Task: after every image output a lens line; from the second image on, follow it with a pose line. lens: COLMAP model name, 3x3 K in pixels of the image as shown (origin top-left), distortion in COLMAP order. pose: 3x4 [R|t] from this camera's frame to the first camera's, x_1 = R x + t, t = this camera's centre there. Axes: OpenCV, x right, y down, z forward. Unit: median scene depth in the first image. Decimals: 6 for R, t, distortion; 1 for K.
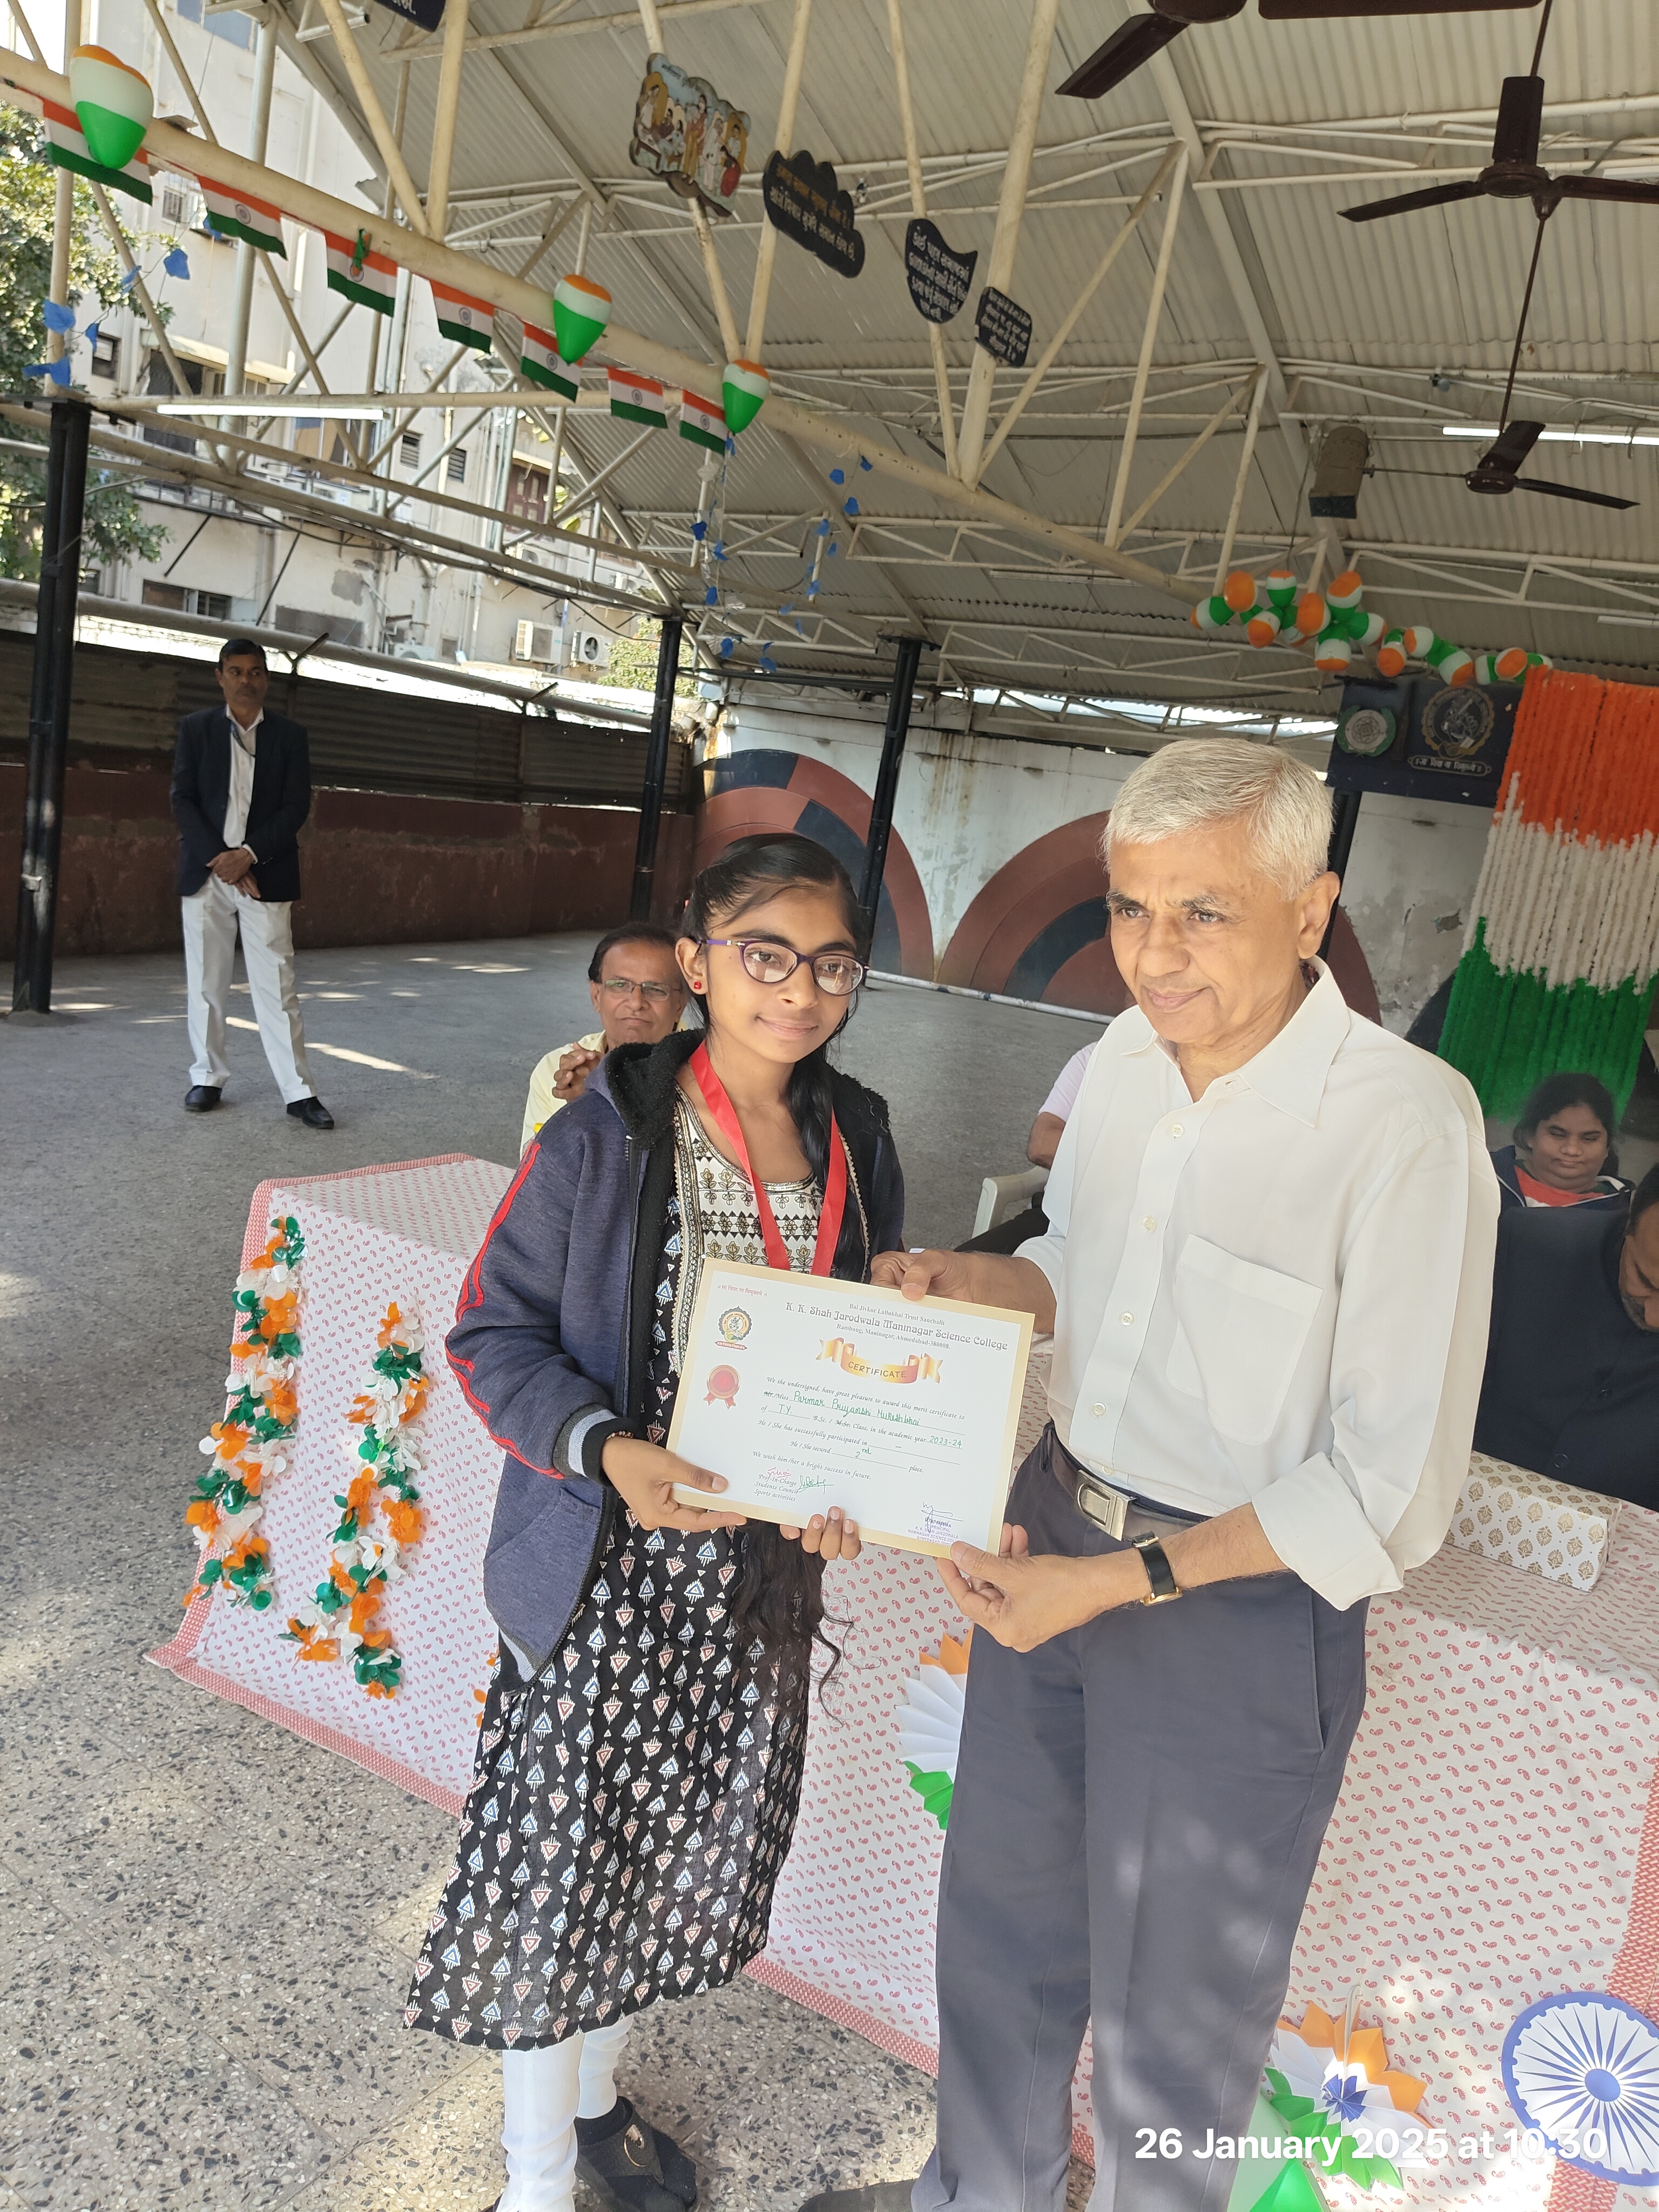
lens RADIAL K [[1699.0, 0, 832.8], [0, 1699.0, 1104.9], [0, 0, 1]] dist [0.004513, -0.043793]
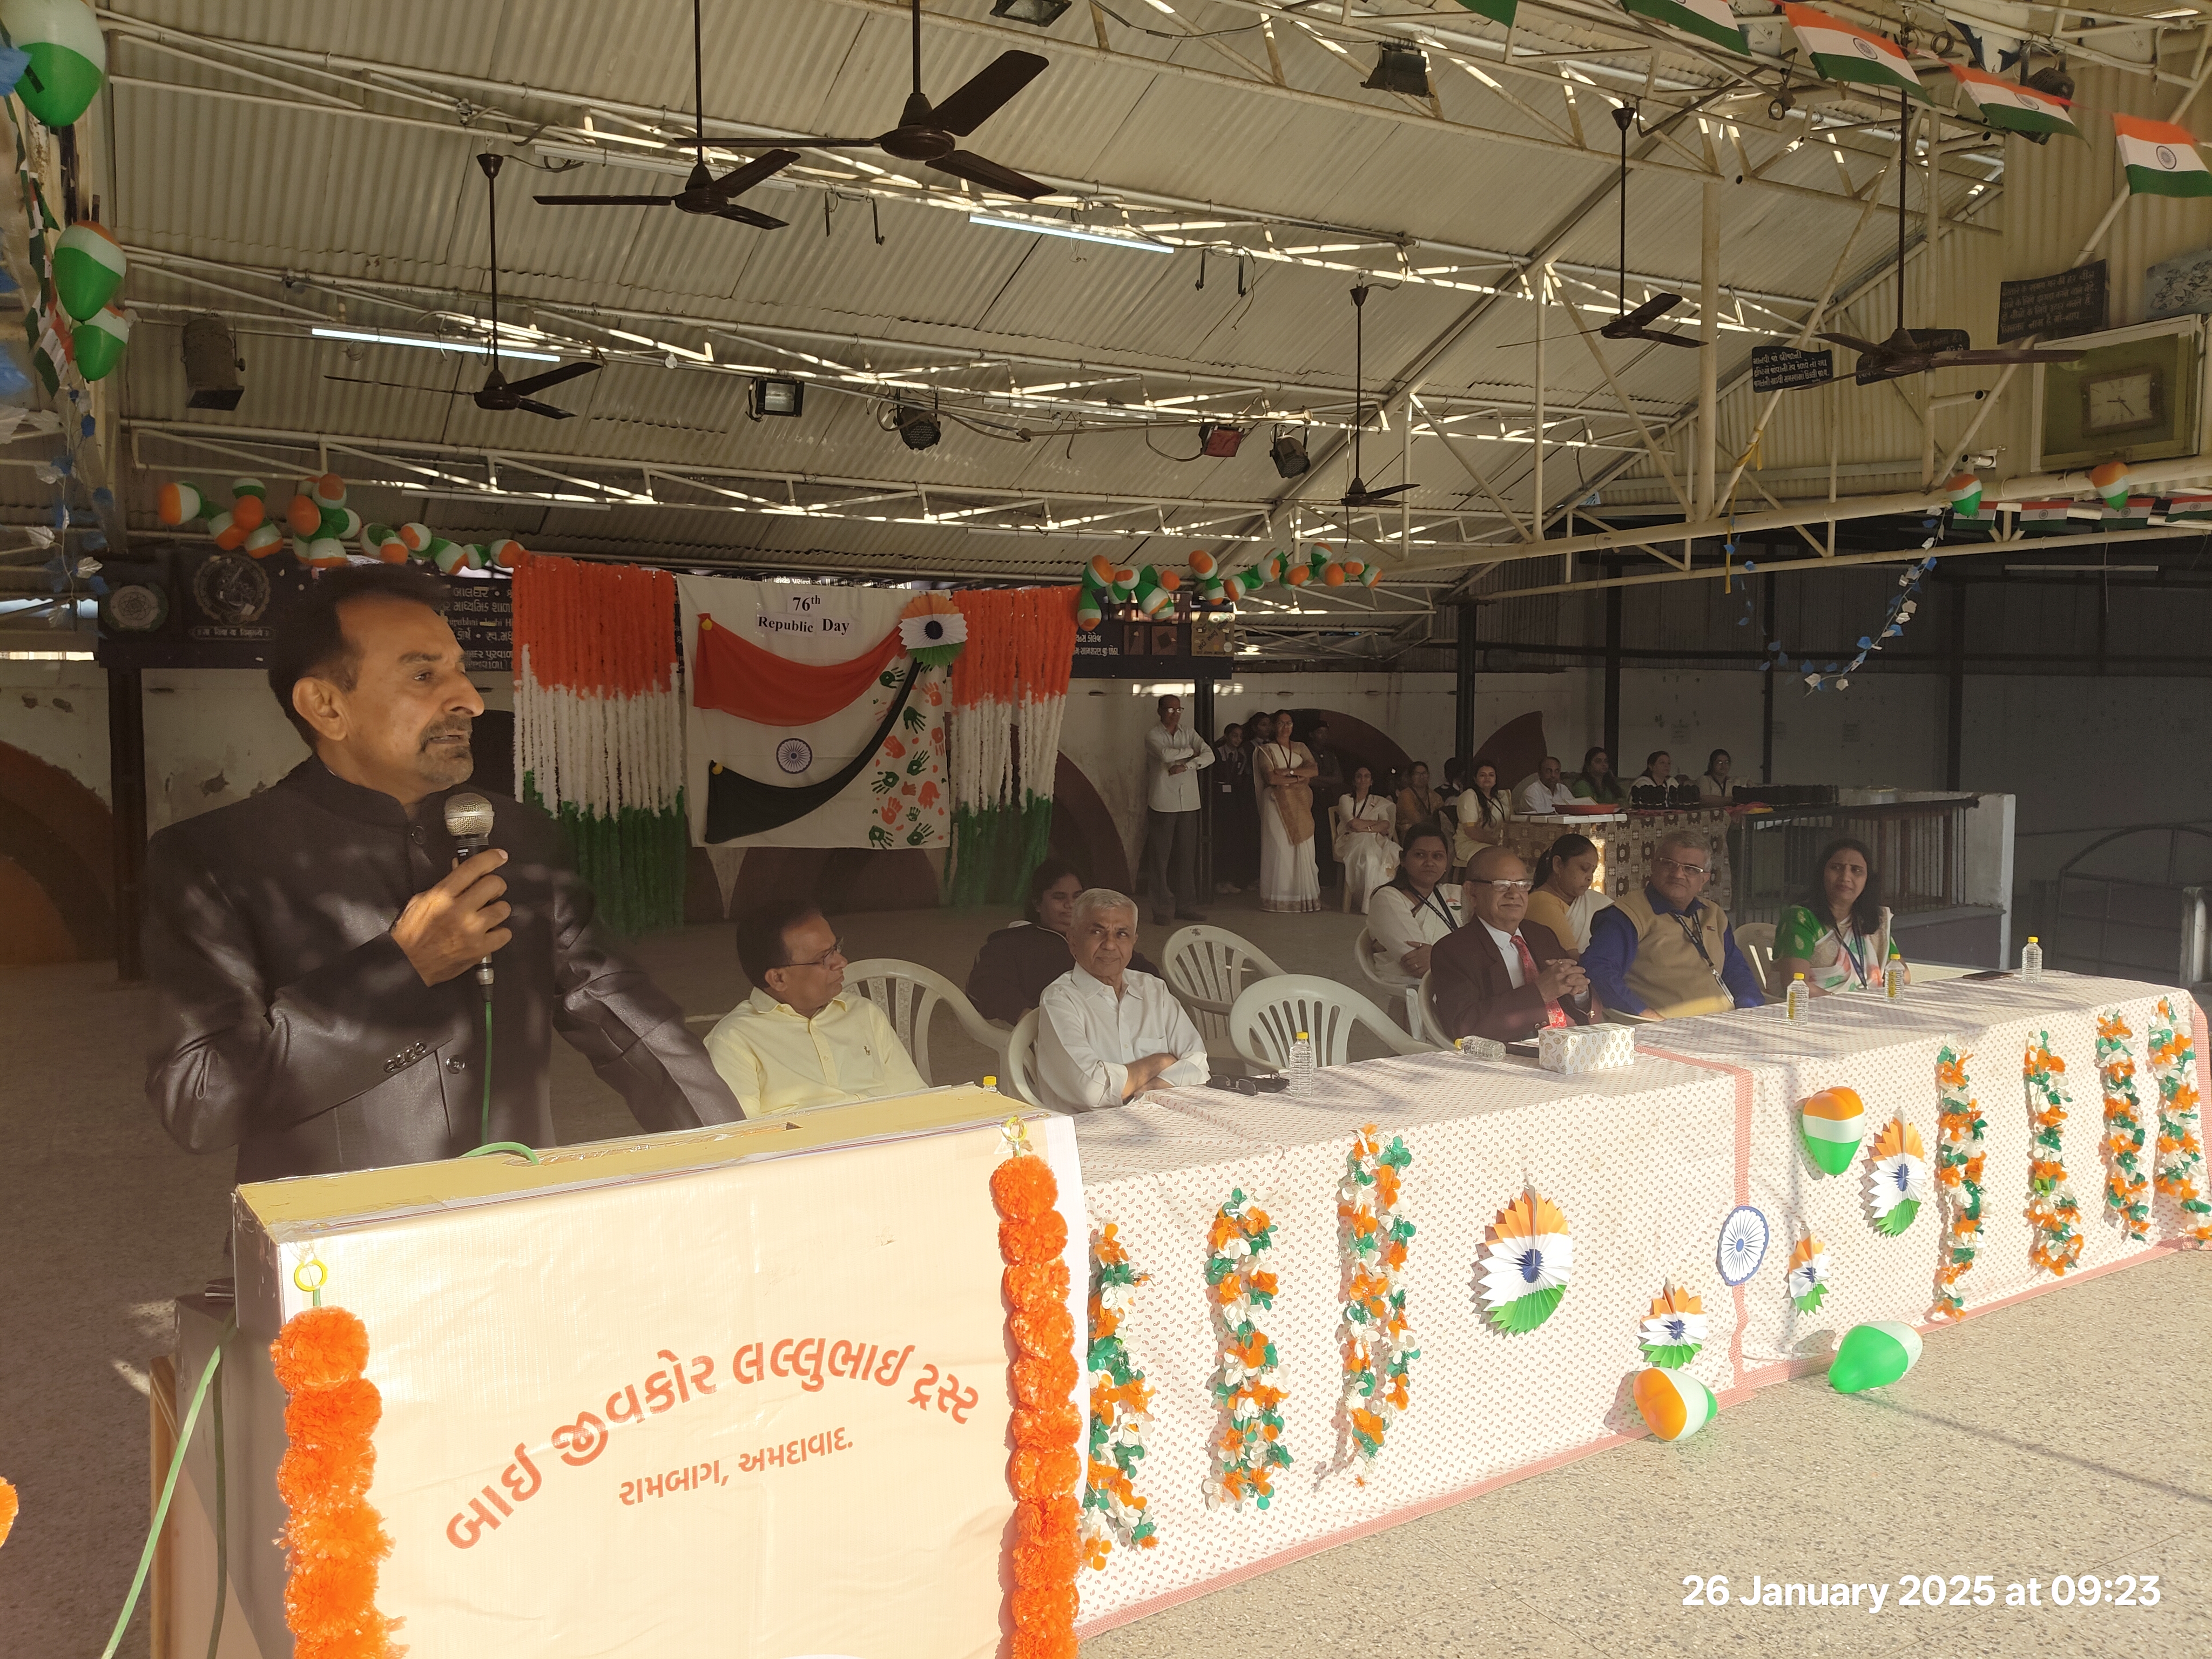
lens RADIAL K [[1699.0, 0, 1104.4], [0, 1699.0, 848.3], [0, 0, 1]] dist [0.004513, -0.043793]
pose [[0.438330, -0.219350, 0.871638, -0.371987], [0.239582, 0.963192, 0.121908, -0.089193], [-0.866295, 0.155393, 0.474748, 0.111753]]
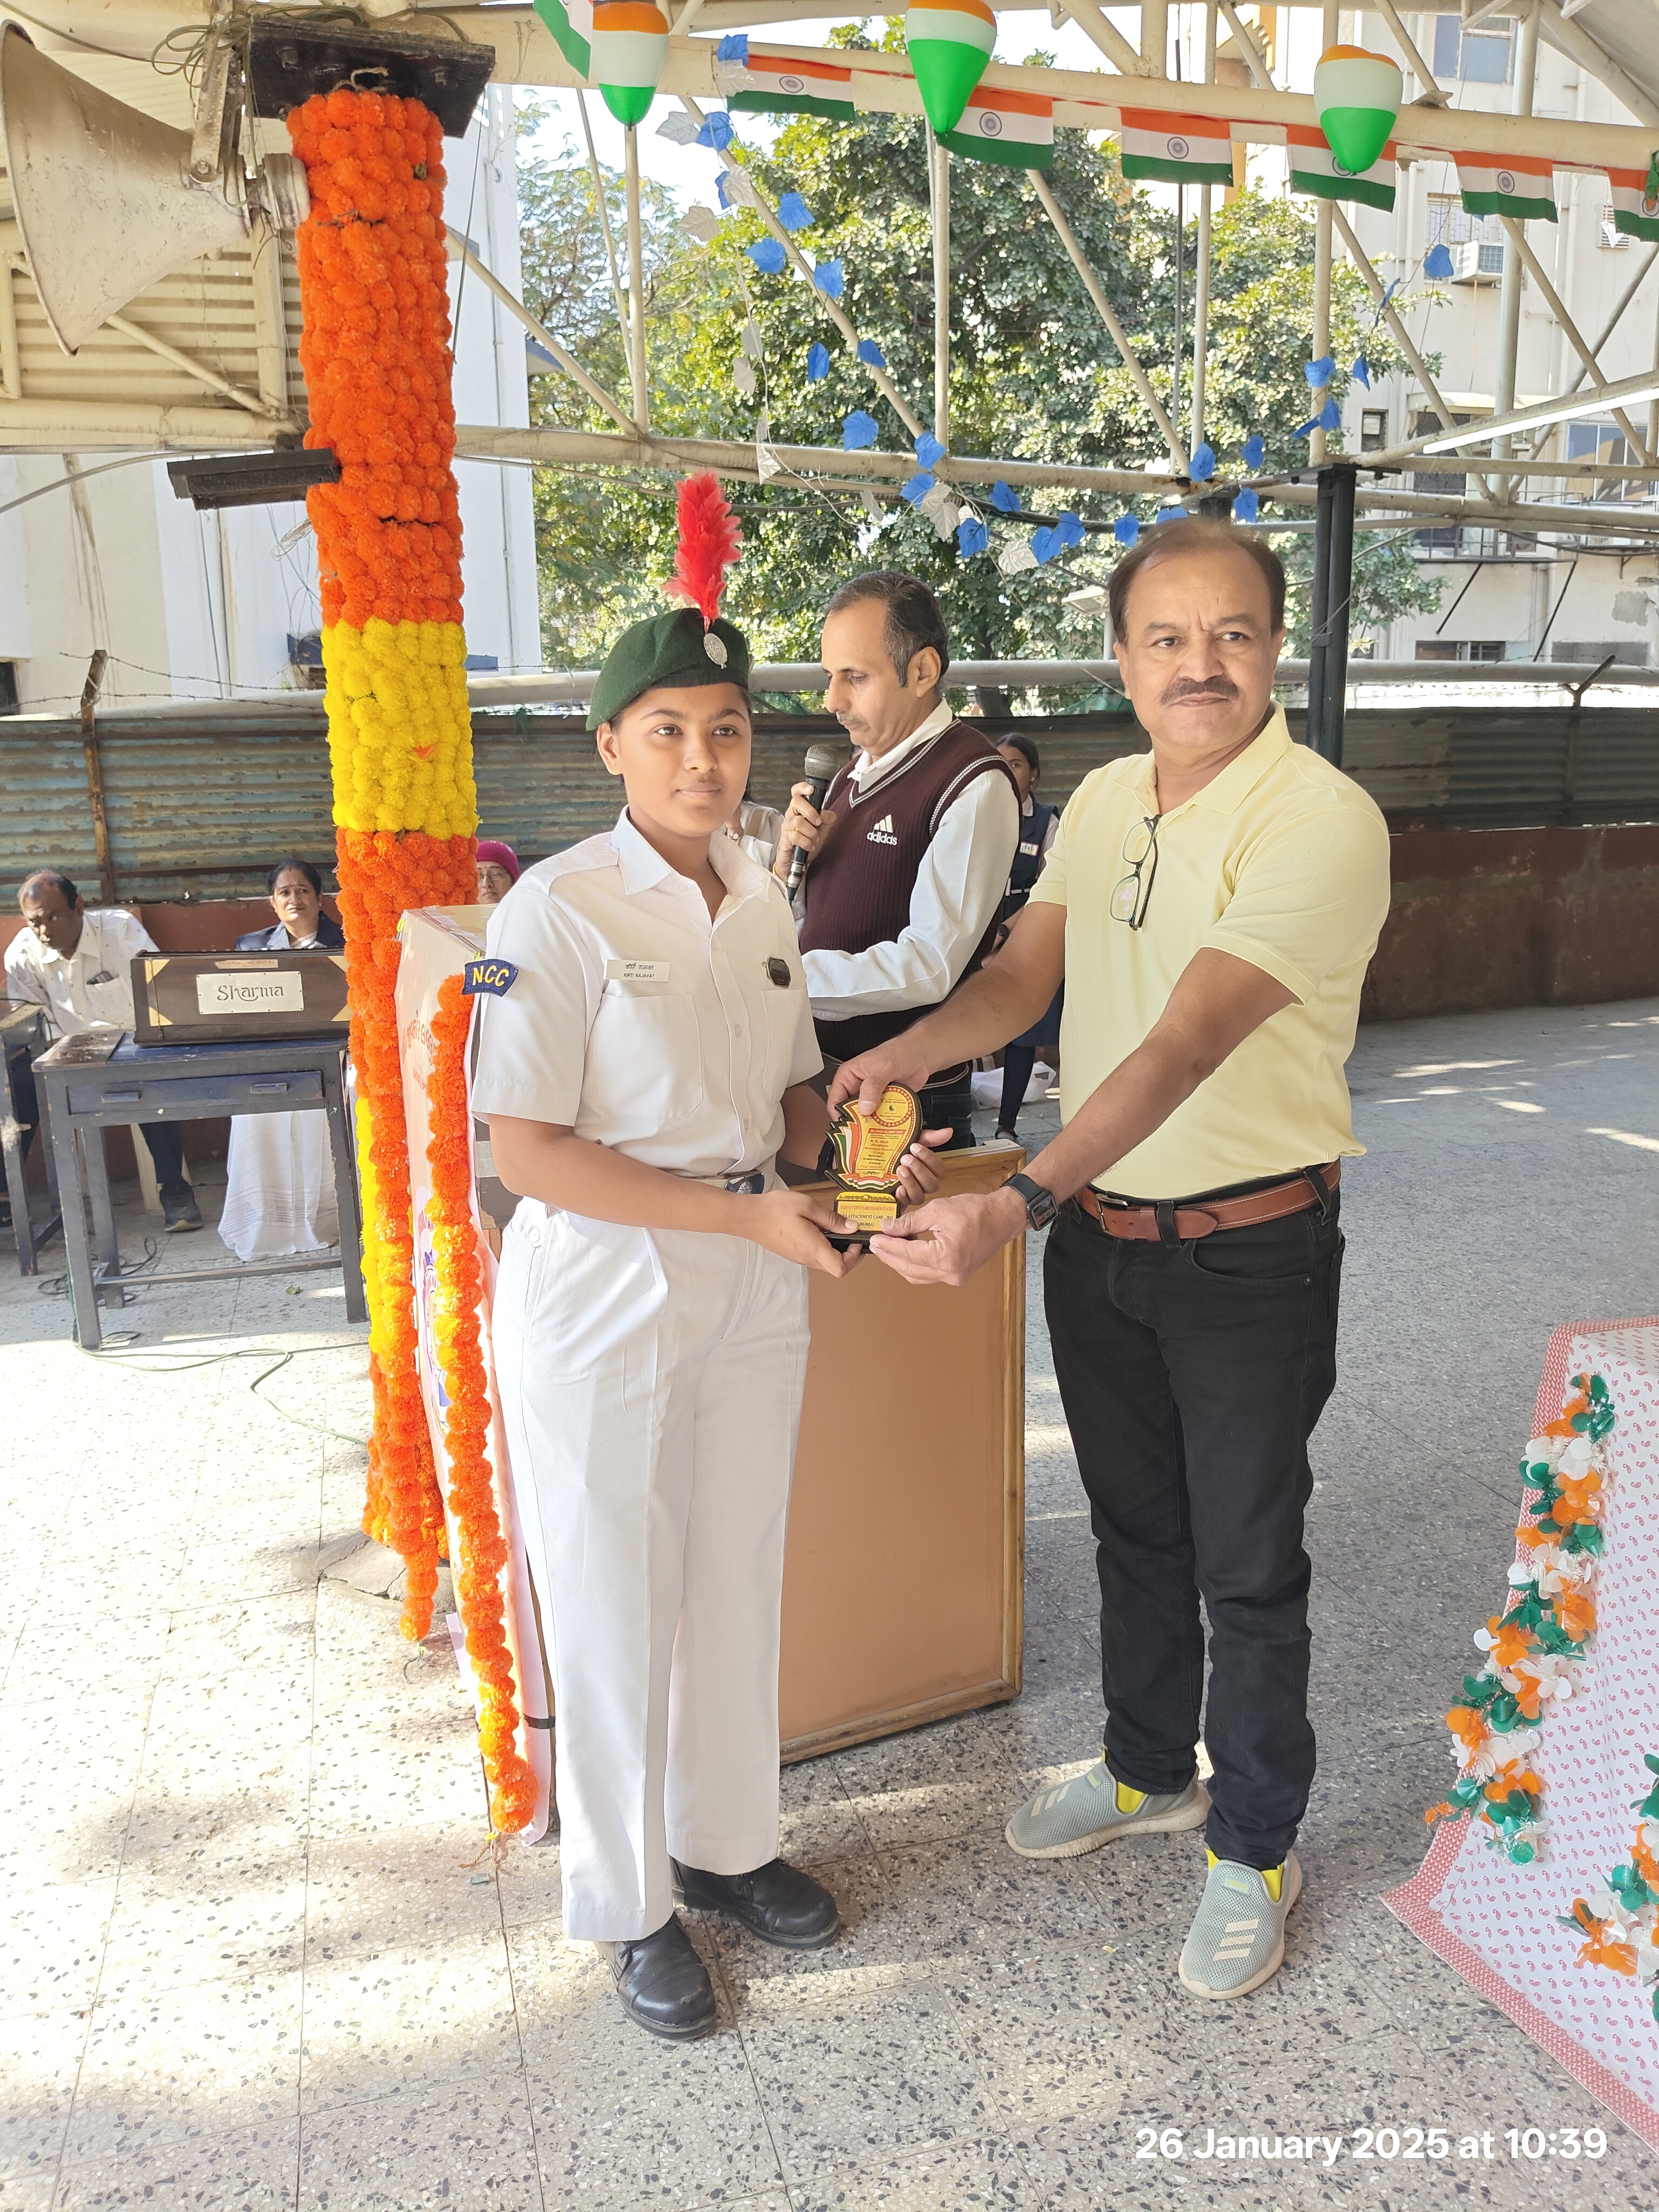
lens RADIAL K [[1699.0, 0, 837.0], [0, 1699.0, 1111.8], [0, 0, 1]] dist [0.004513, -0.043793]
pose [[0.752612, -0.020001, -0.658161, -0.020674], [0.002566, 0.999620, -0.027443, -0.010615], [0.658460, 0.018965, 0.752377, 0.055760]]
